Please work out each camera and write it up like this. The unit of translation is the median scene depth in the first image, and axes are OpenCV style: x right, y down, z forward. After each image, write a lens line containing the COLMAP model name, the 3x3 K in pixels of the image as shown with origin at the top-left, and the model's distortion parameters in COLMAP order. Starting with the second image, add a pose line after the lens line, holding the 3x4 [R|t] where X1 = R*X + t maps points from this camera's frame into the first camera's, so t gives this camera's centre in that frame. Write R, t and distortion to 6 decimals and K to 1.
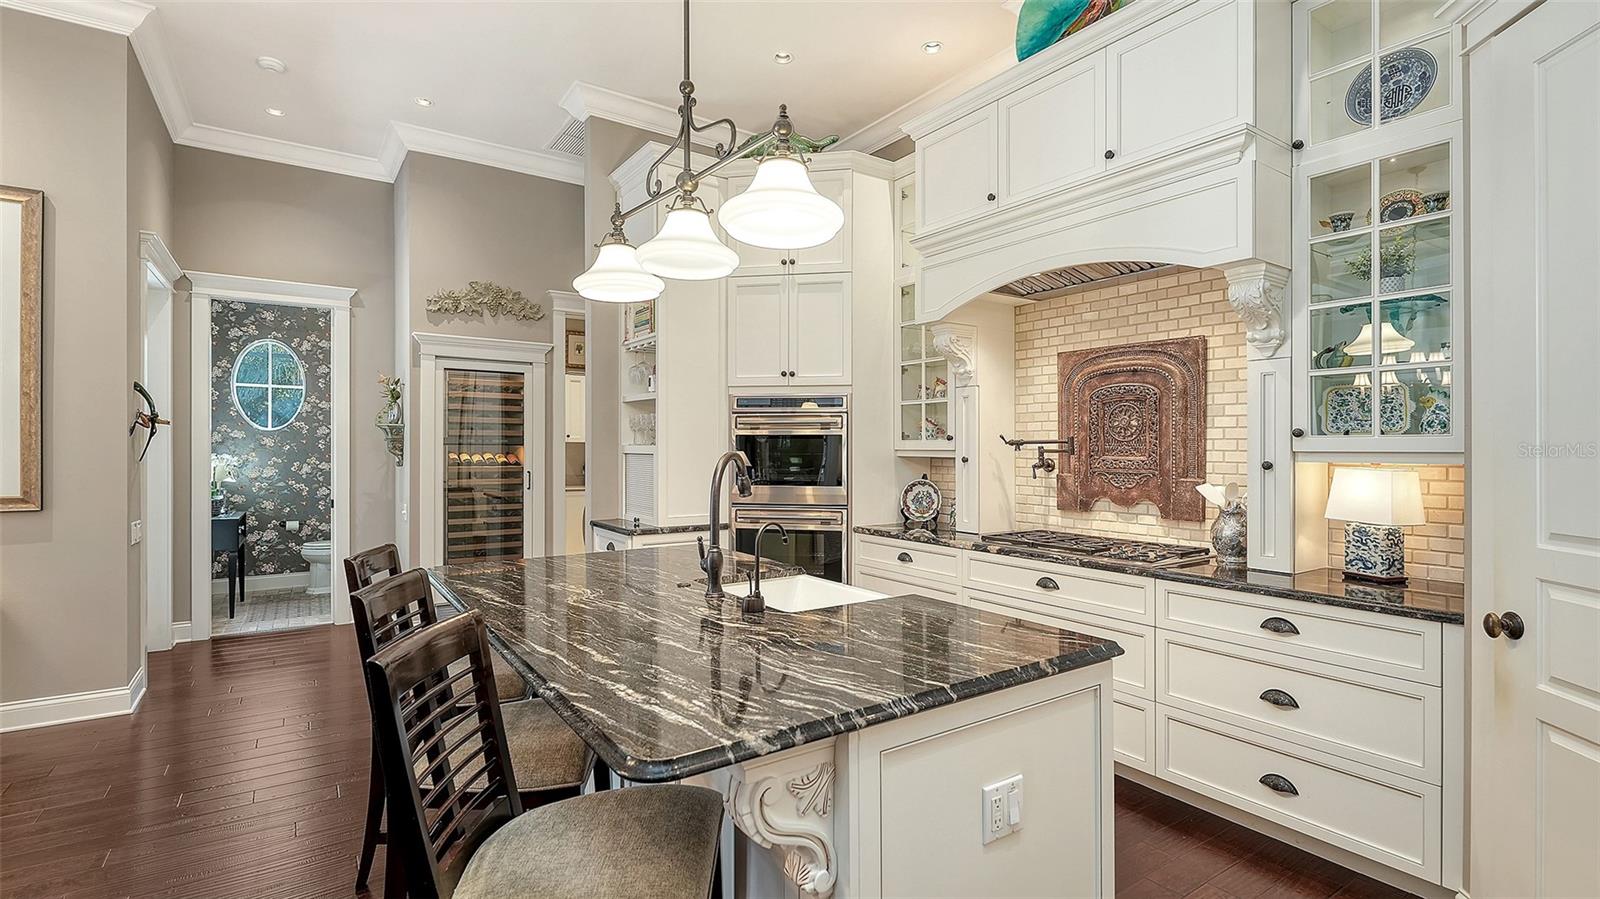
lens RADIAL K [[721.5, 0, 800.0], [0, 721.5, 449.5], [0, 0, 1]] dist [0.002315, 0.000043]
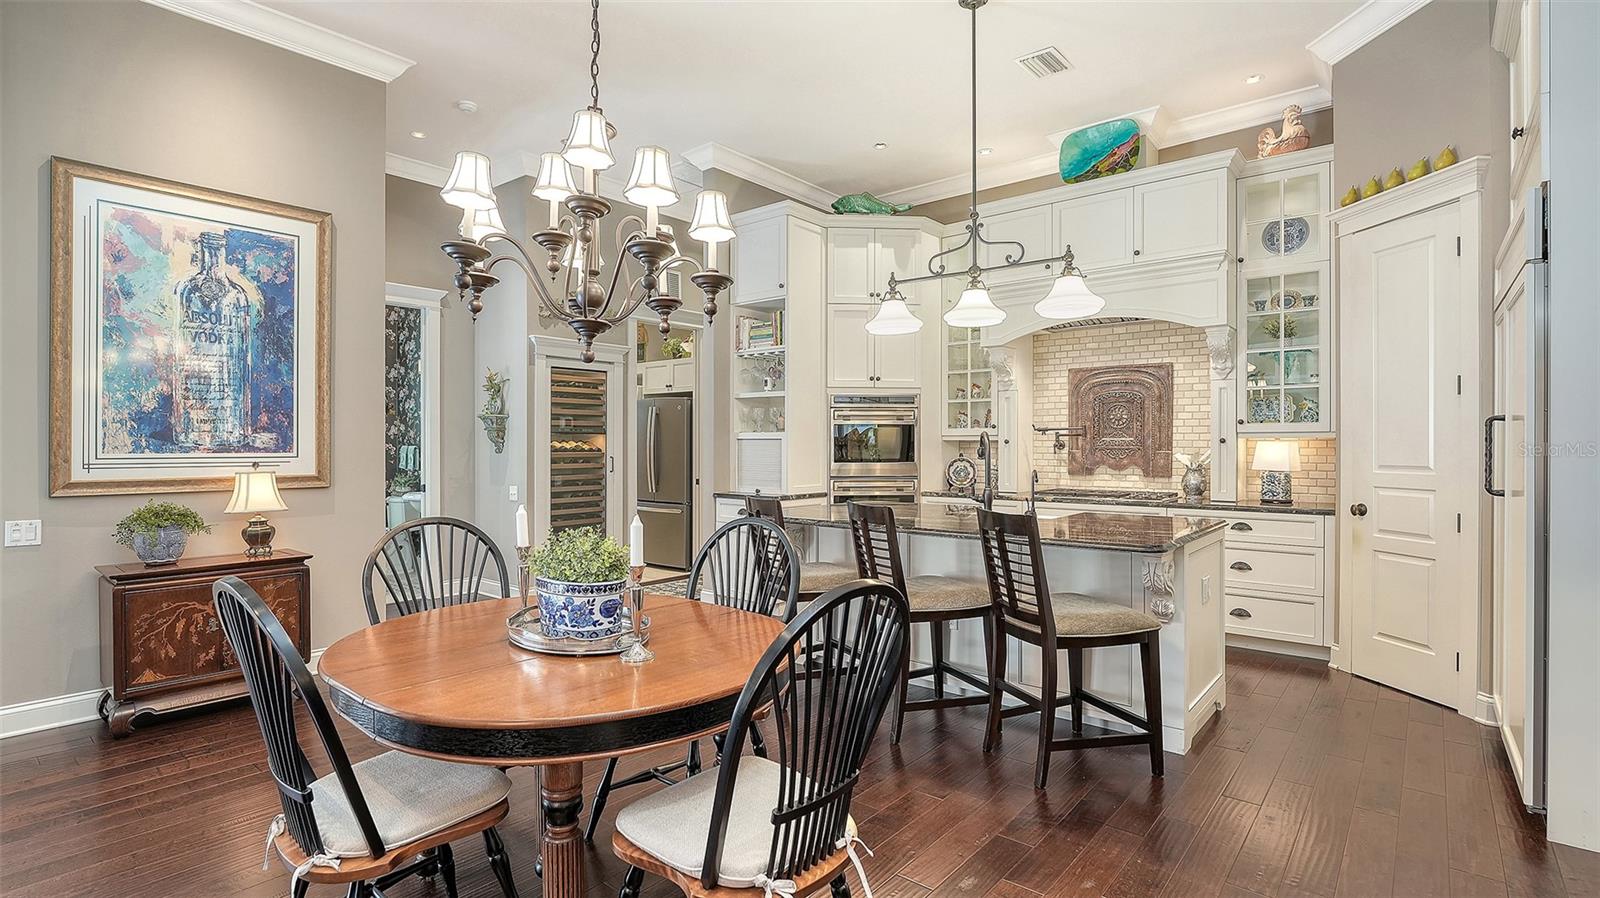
lens RADIAL K [[747.6, 0, 800.0], [0, 747.6, 449.0], [0, 0, 1]] dist [-0.003226, -0.000082]
pose [[0.964638, -0.006863, 0.263488, -0.617914], [0.005657, 0.999970, 0.005337, 0.020640], [-0.263516, -0.003657, 0.964648, -0.358475]]
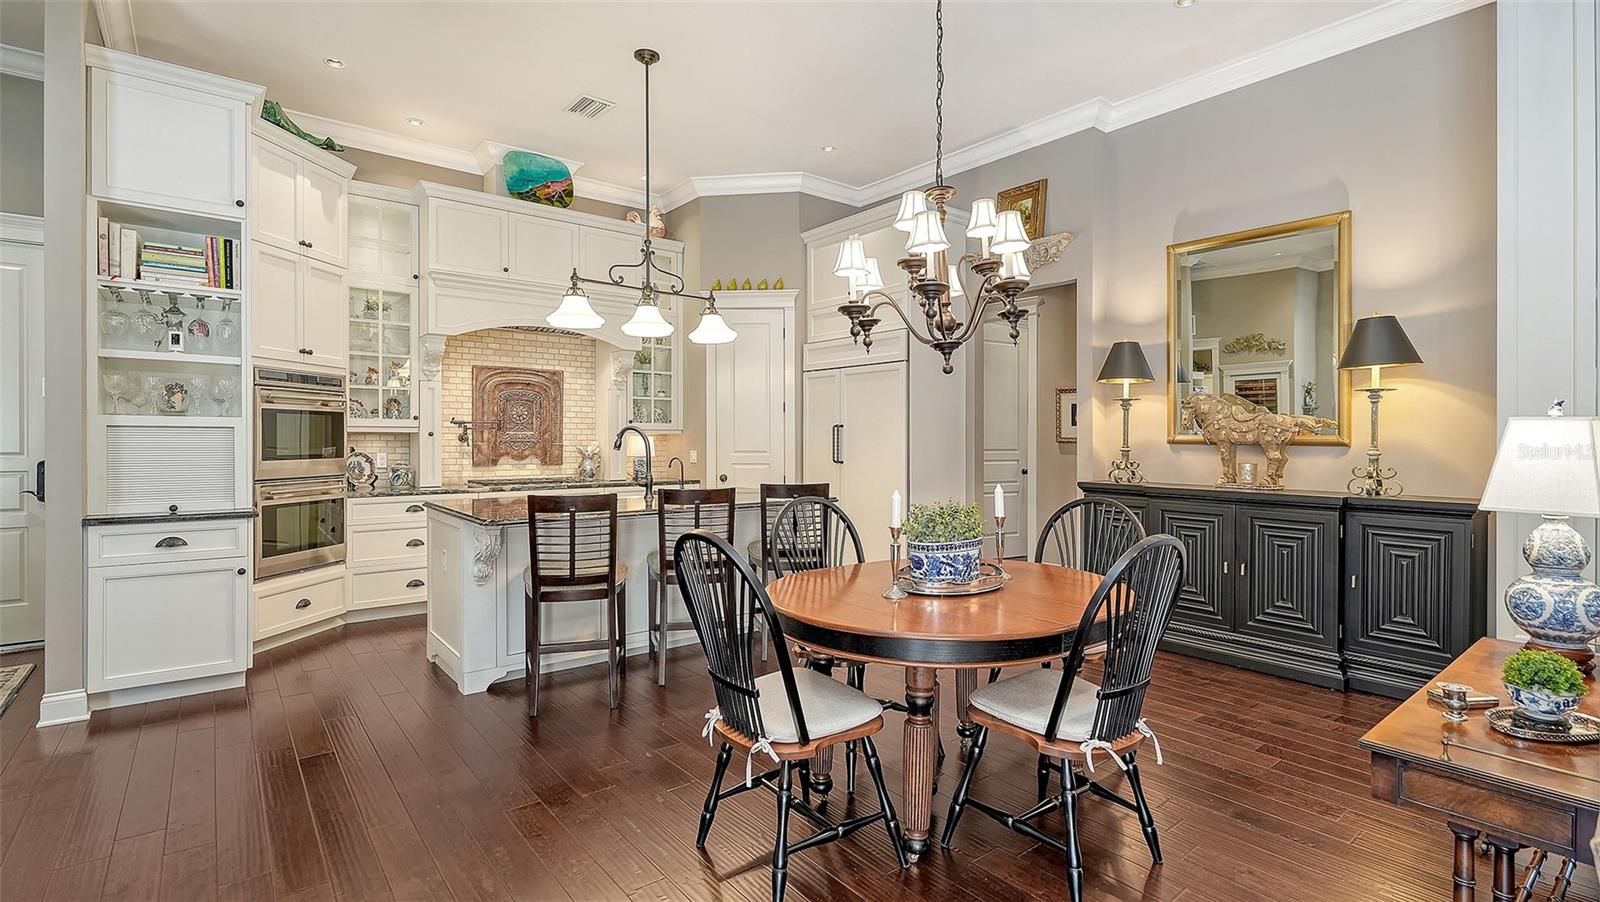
lens RADIAL K [[736.9, 0, 800.0], [0, 736.9, 451.0], [0, 0, 1]] dist [0.001720, 0.000084]
pose [[-0.062466, -0.019646, 0.997854, -1.348813], [-0.001126, 0.999807, 0.019613, 0.019930], [-0.998046, 0.000101, -0.062476, 0.425366]]
